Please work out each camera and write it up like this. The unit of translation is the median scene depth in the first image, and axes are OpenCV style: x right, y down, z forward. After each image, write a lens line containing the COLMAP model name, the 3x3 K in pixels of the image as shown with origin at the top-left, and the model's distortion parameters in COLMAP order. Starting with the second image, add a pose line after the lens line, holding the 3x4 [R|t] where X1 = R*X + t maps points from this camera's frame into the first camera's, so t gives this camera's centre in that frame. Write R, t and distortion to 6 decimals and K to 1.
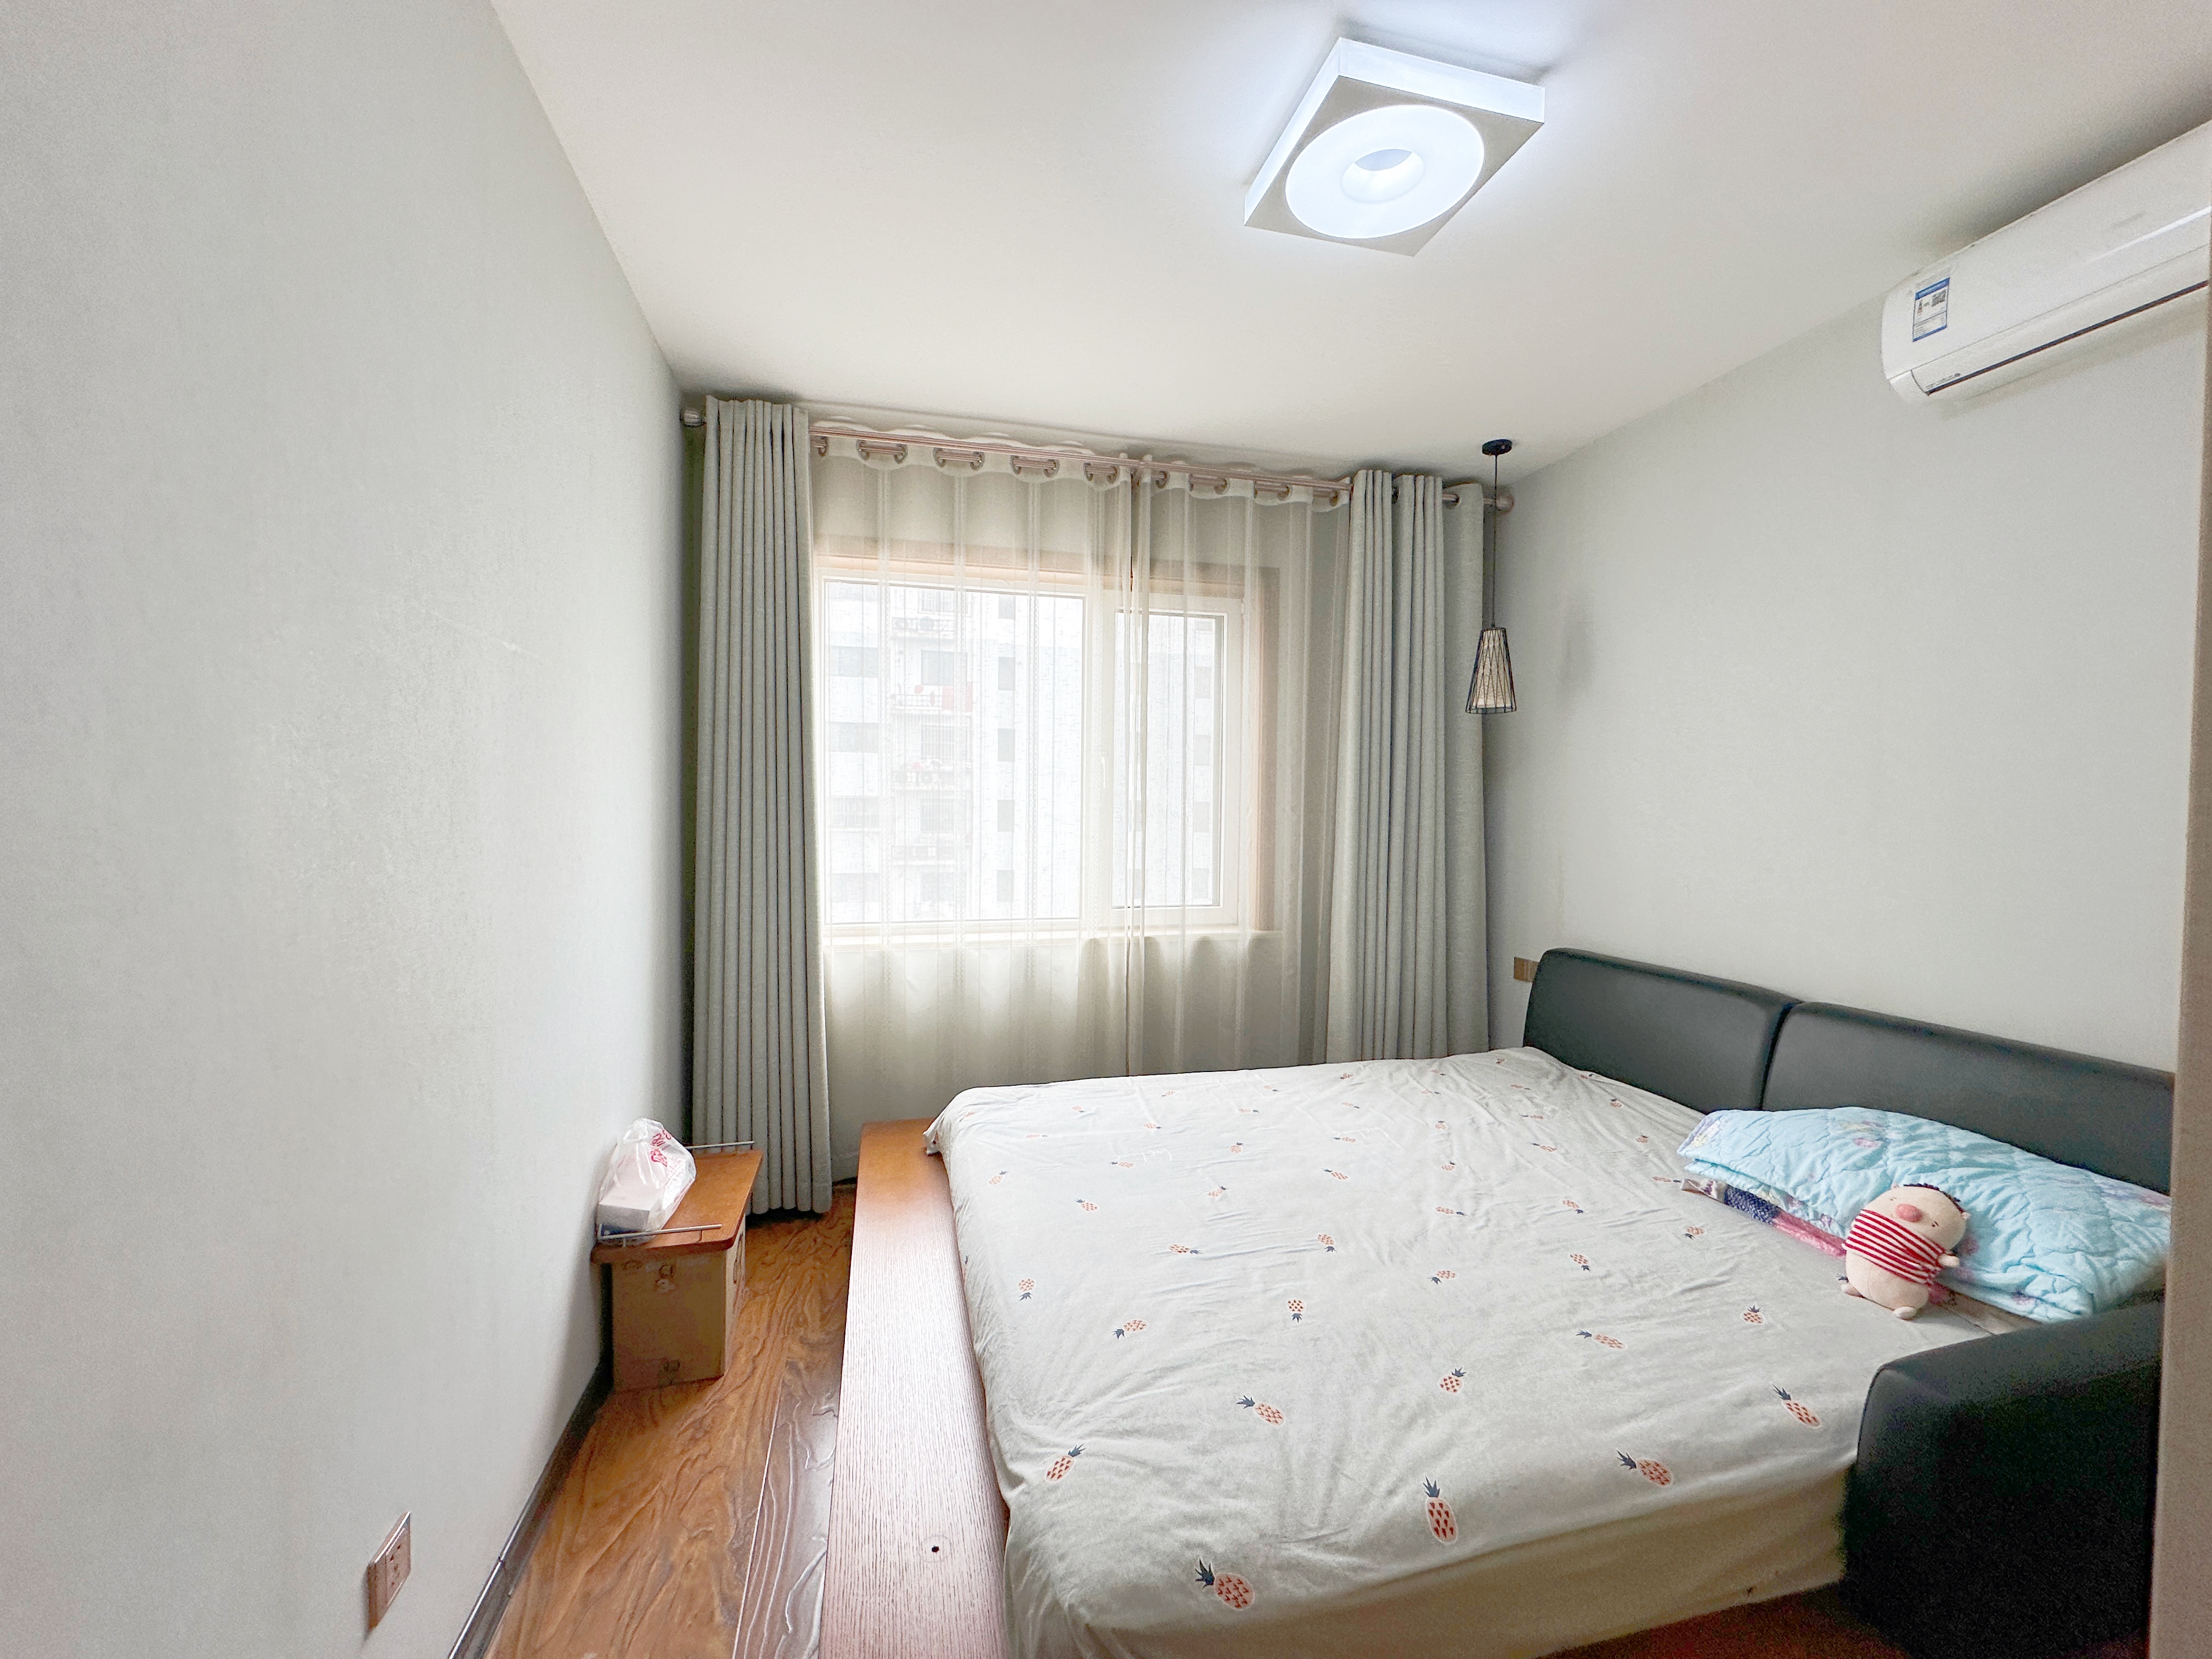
lens RADIAL K [[876.6, 0, 1105.1], [0, 876.6, 823.8], [0, 0, 1]] dist [-0.002043, 0.000402]
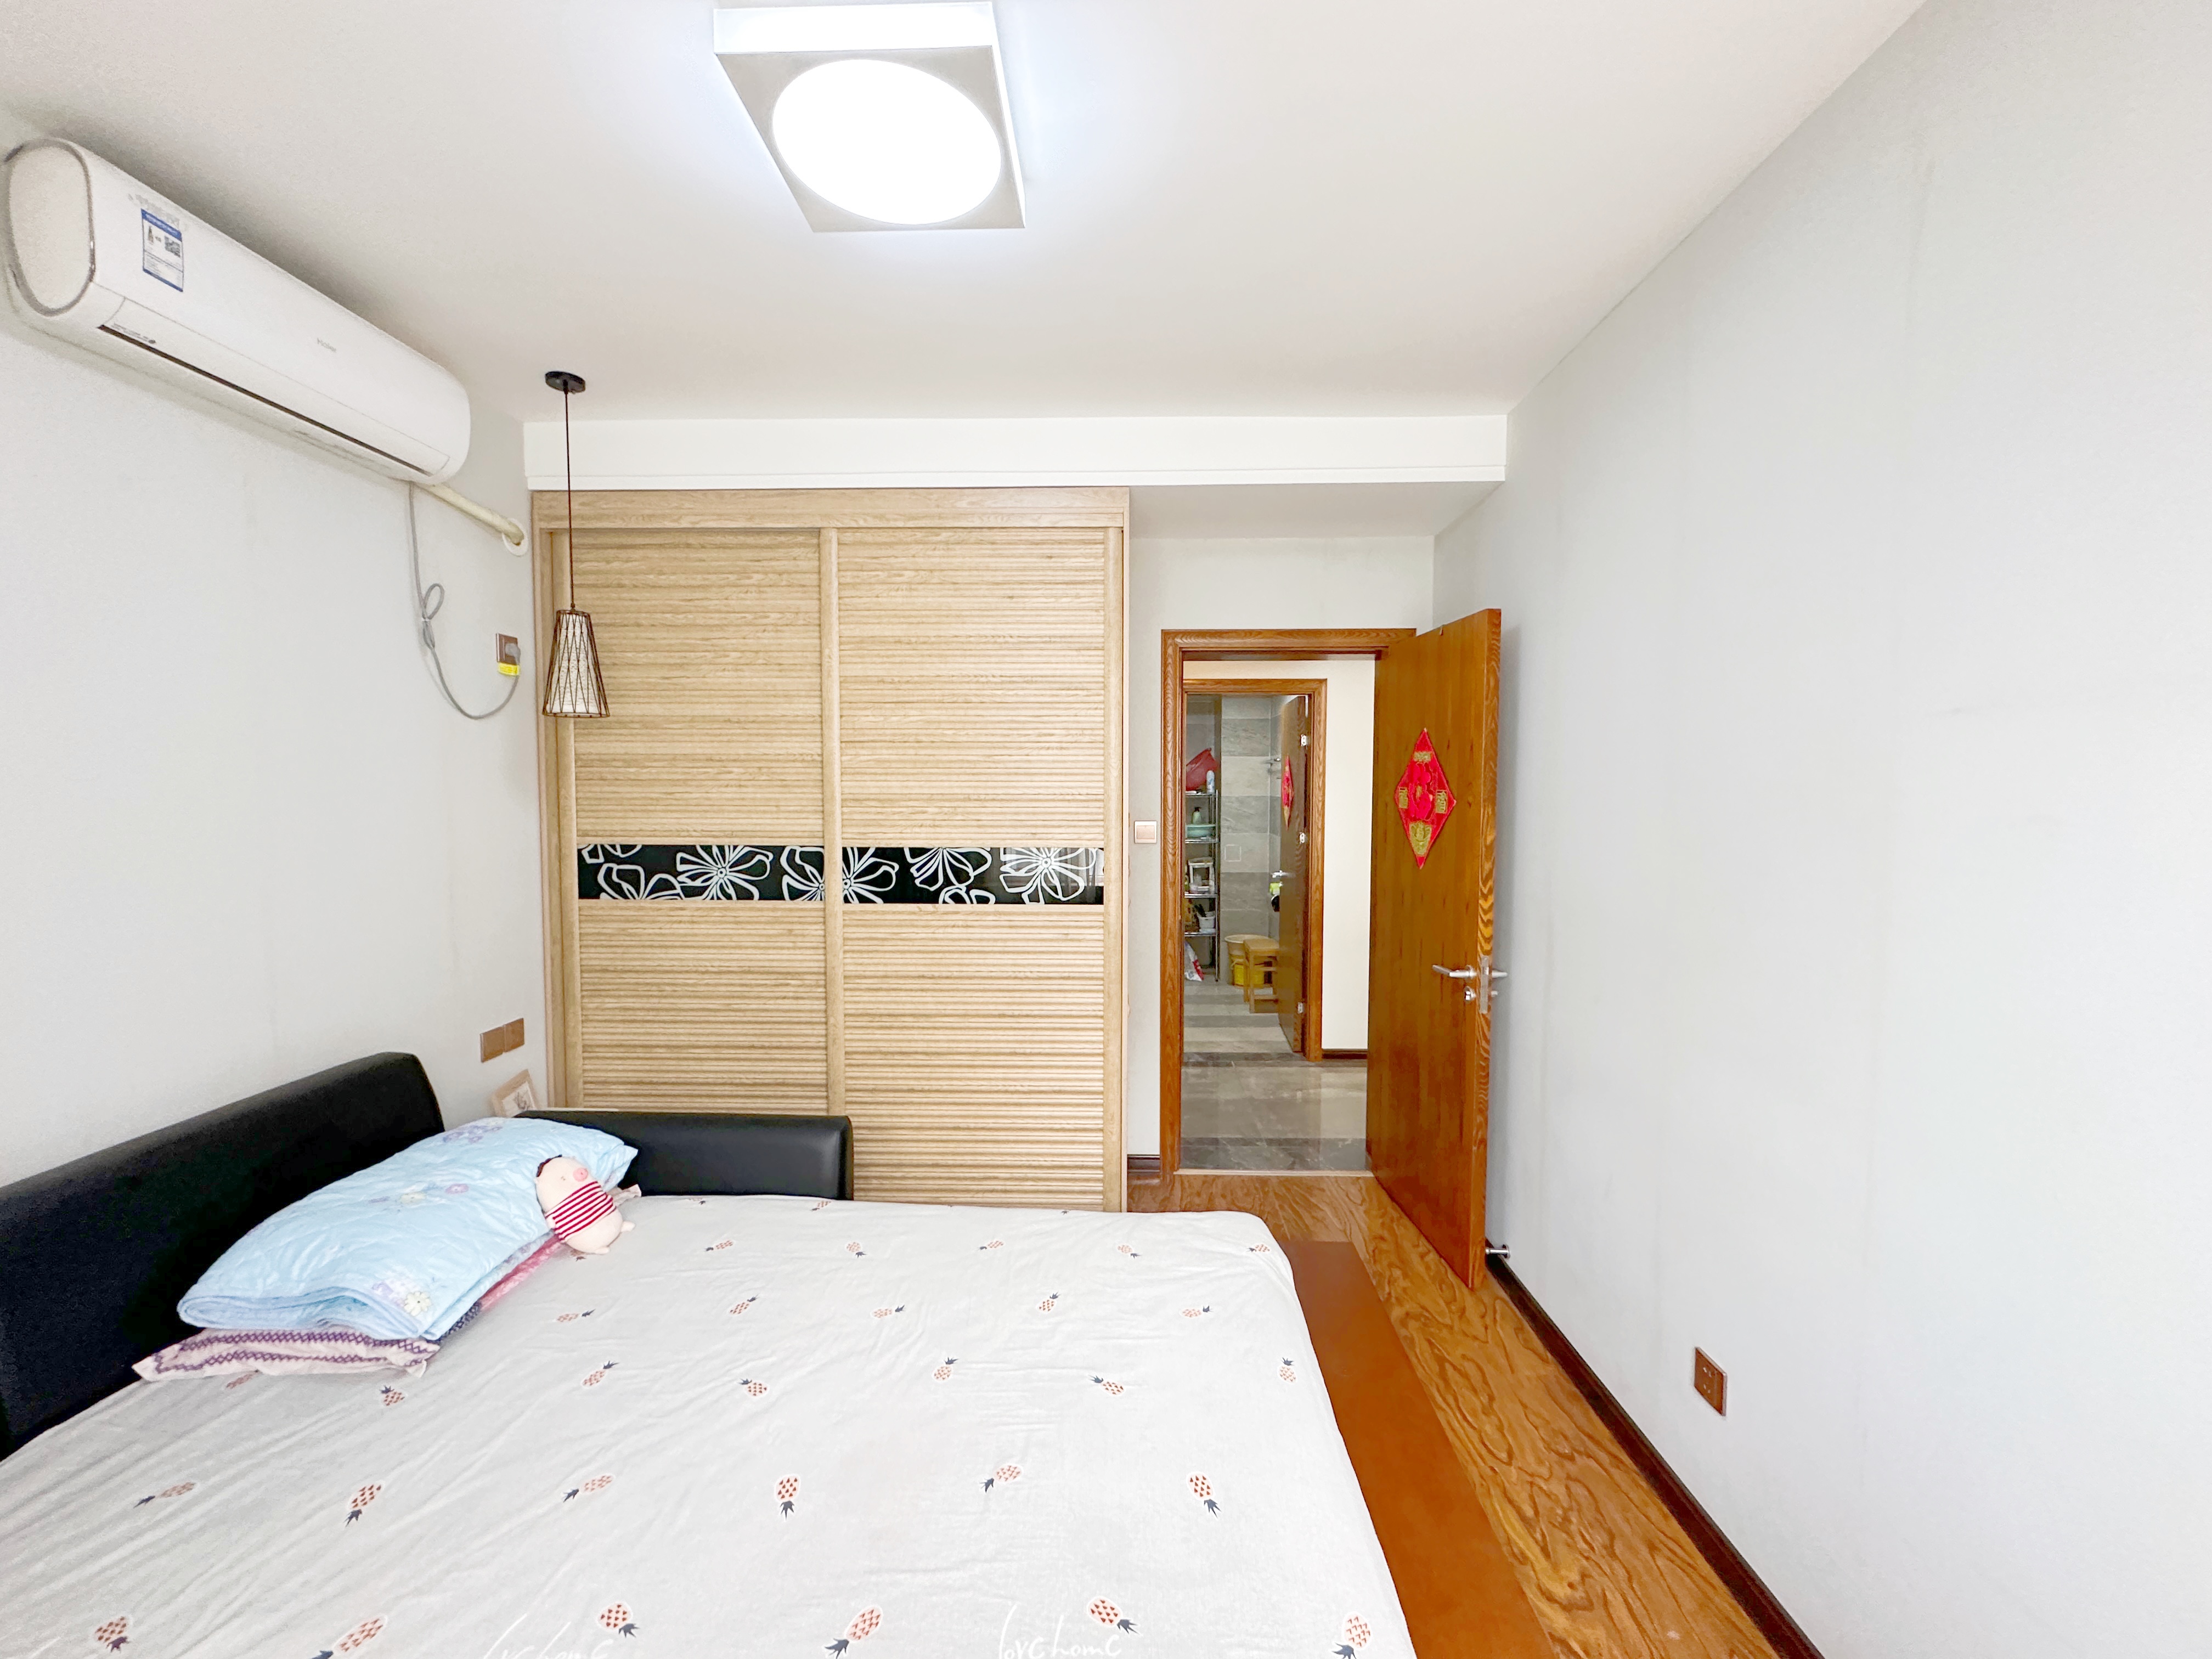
lens RADIAL K [[876.6, 0, 1097.7], [0, 876.6, 830.7], [0, 0, 1]] dist [-0.002043, 0.000402]
pose [[-0.961937, -0.023386, 0.272269, -0.122117], [-0.002026, 0.996915, 0.078469, -0.135169], [-0.273264, 0.074930, -0.959016, 1.736194]]
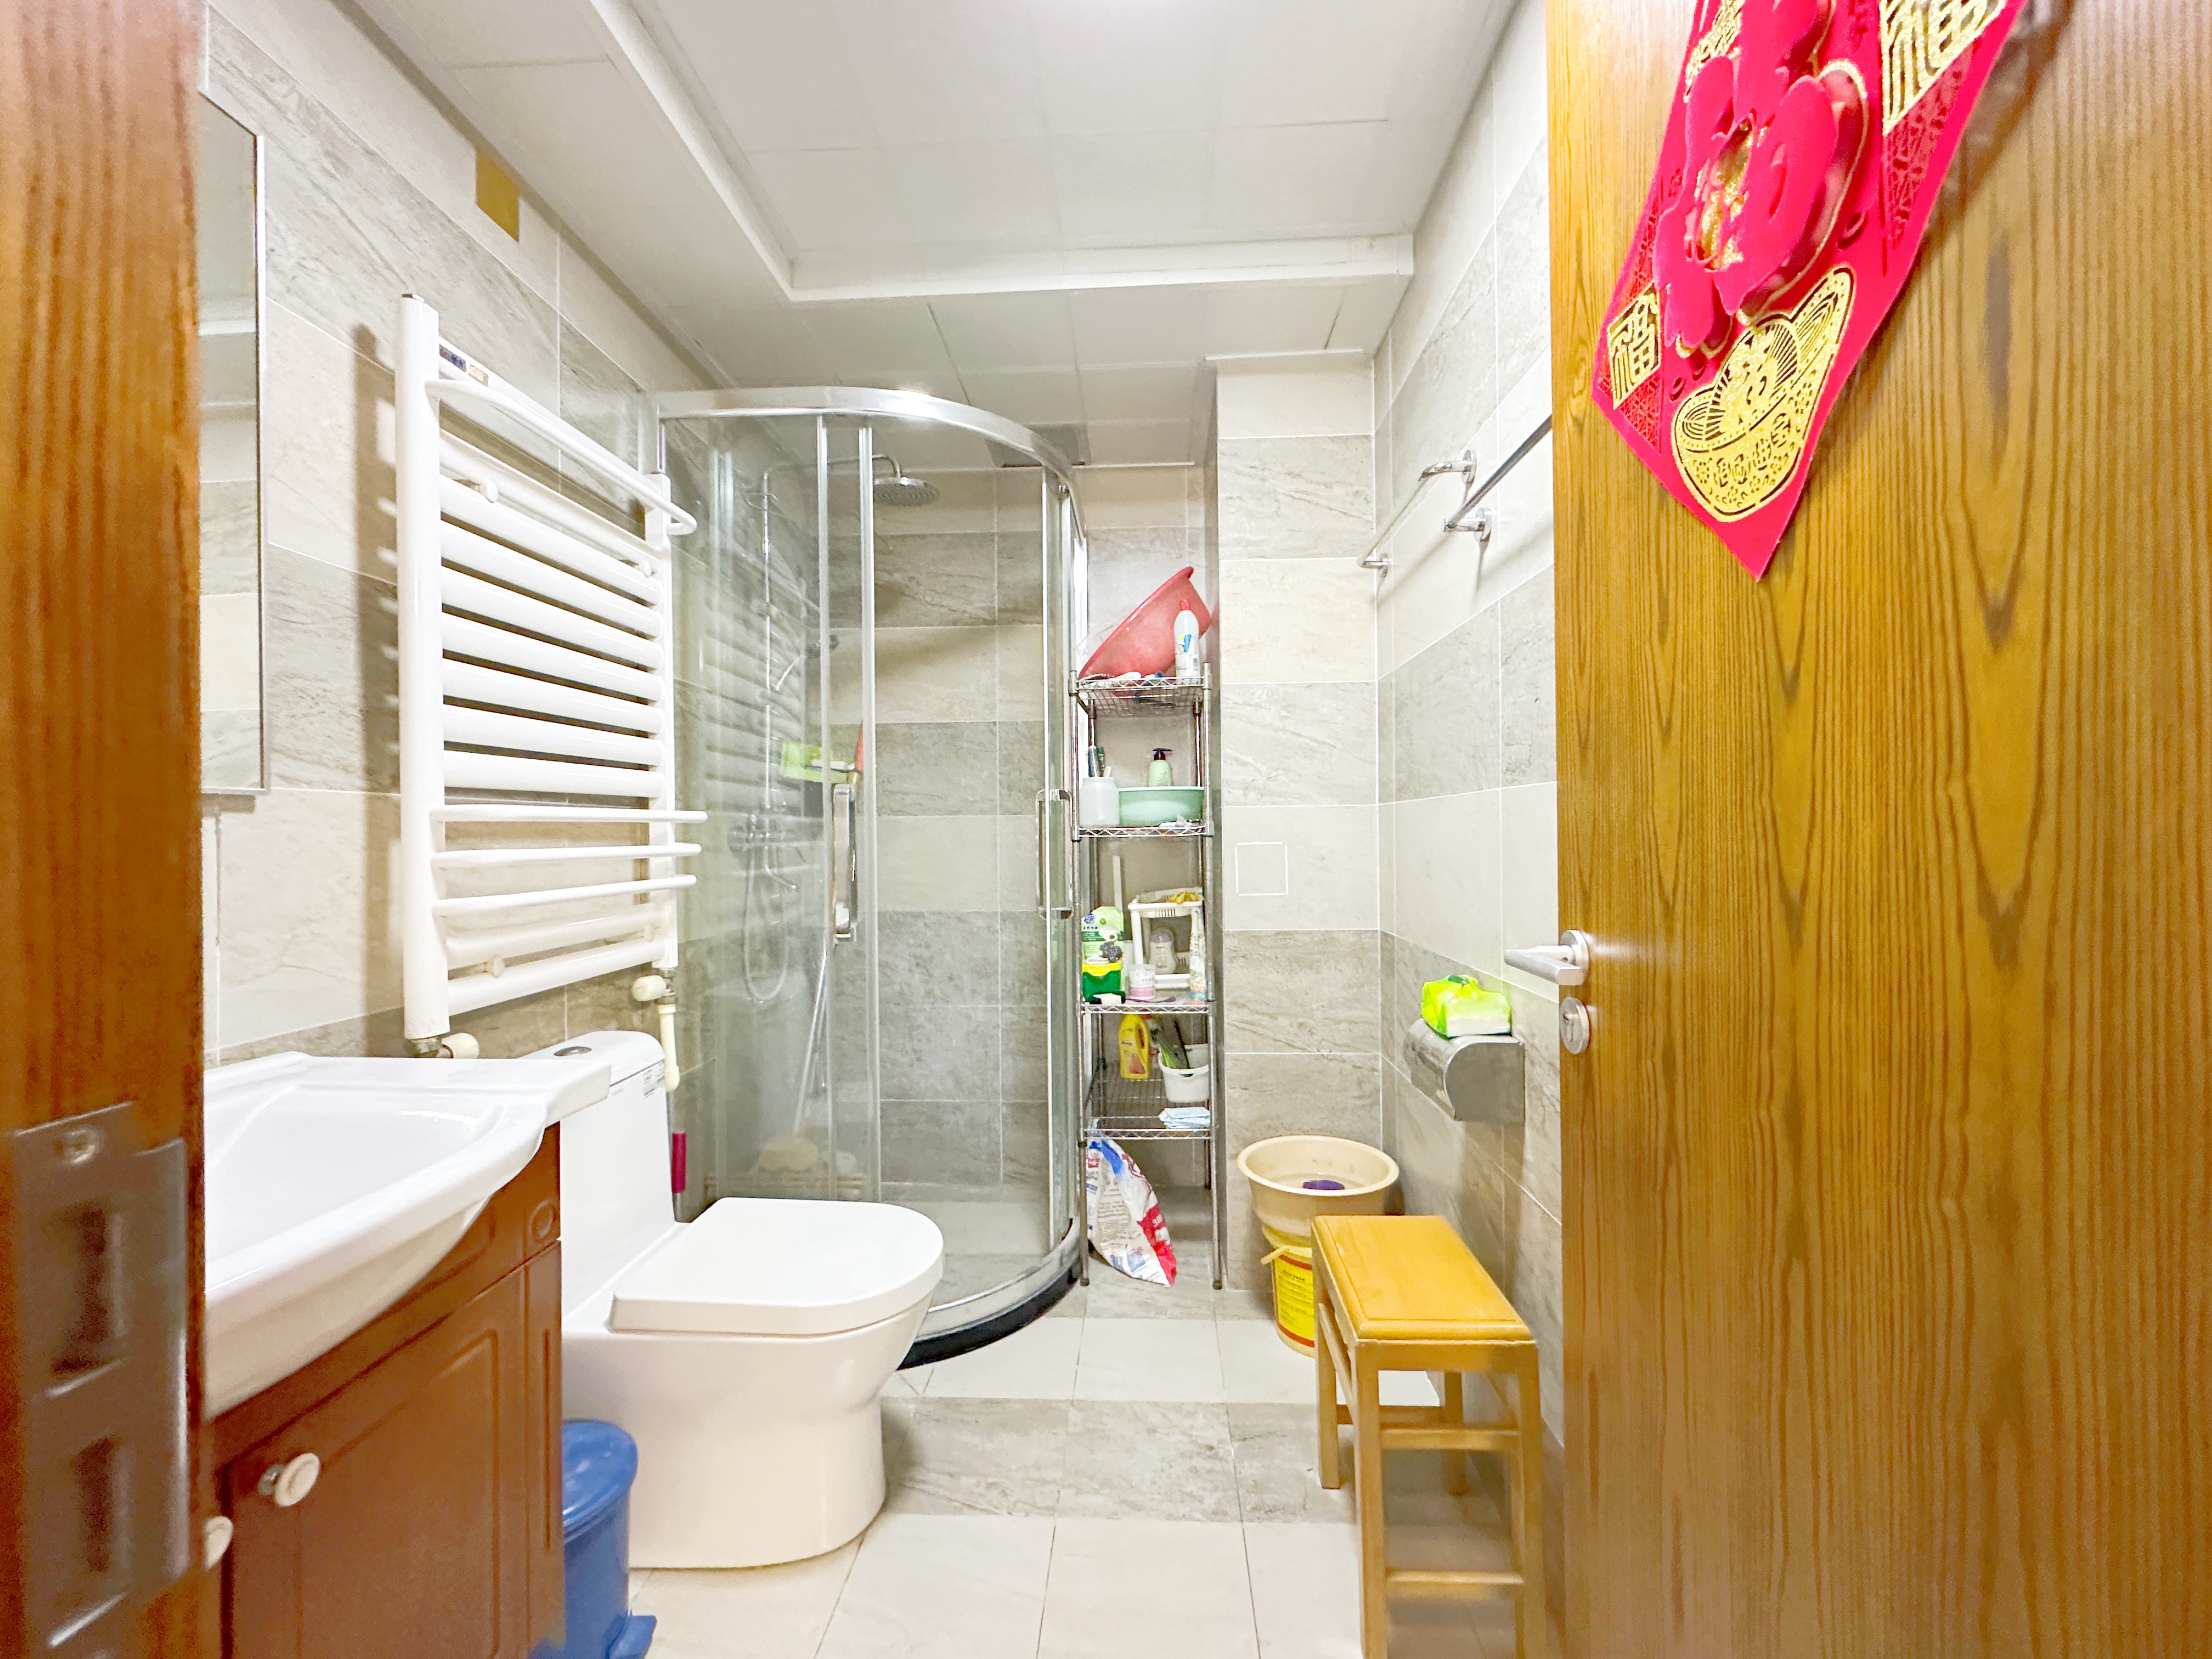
lens RADIAL K [[876.6, 0, 1106.9], [0, 876.6, 826.9], [0, 0, 1]] dist [-0.002043, 0.000402]
pose [[-0.961051, 0.000498, 0.276369, -0.028338], [0.006575, 0.999757, 0.021062, -0.050171], [-0.276291, 0.022059, -0.960821, 1.023962]]
